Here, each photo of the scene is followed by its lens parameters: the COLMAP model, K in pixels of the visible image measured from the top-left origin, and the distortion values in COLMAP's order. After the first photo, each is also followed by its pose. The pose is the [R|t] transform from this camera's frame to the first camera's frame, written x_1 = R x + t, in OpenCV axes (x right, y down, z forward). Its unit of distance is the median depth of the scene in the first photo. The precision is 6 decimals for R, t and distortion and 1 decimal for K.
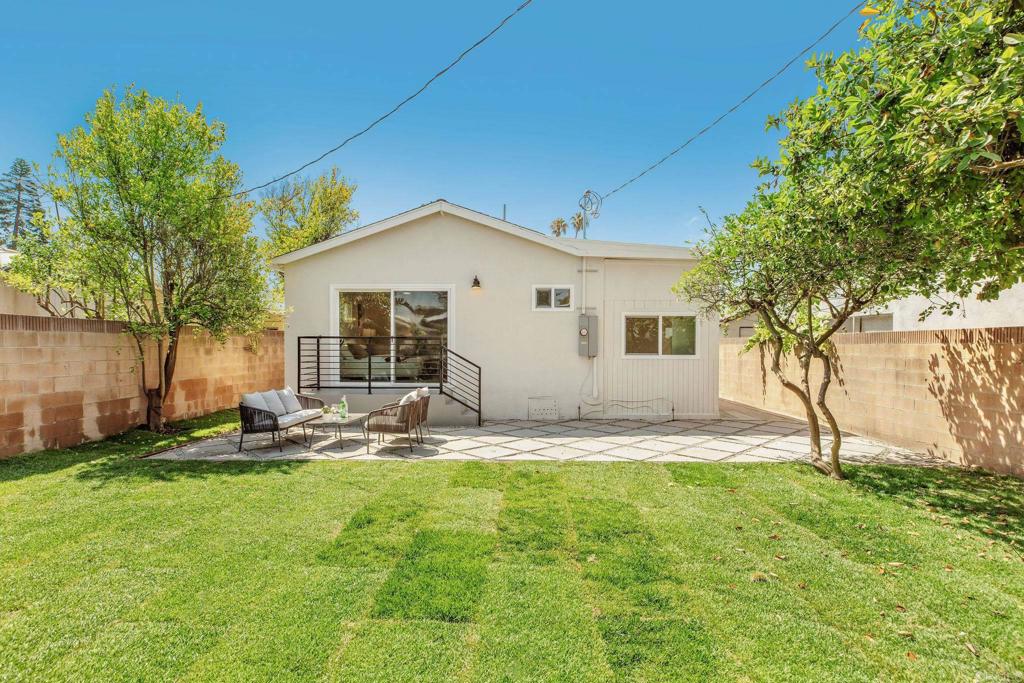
lens RADIAL K [[485.7, 0, 528.0], [0, 485.7, 360.6], [0, 0, 1]] dist [0.000270, 0.000153]
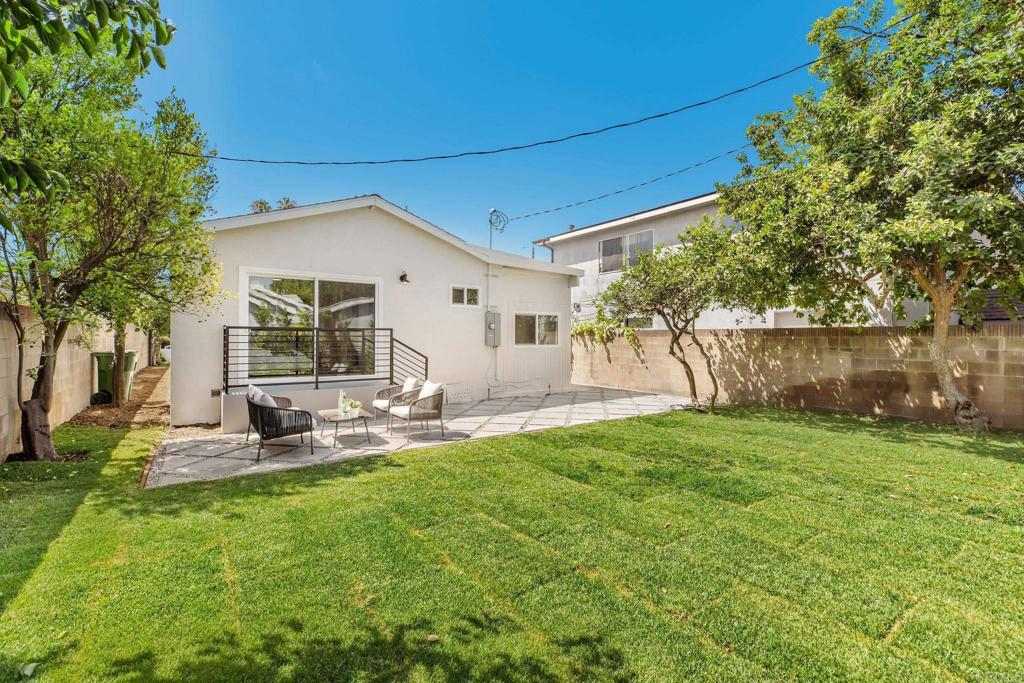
lens RADIAL K [[461.8, 0, 511.8], [0, 461.8, 337.2], [0, 0, 1]] dist [0.008069, -0.000143]
pose [[0.801852, 0.001386, 0.597521, -0.526704], [0.017242, 0.999527, -0.025457, -0.001872], [-0.597274, 0.030715, 0.801449, 0.057619]]
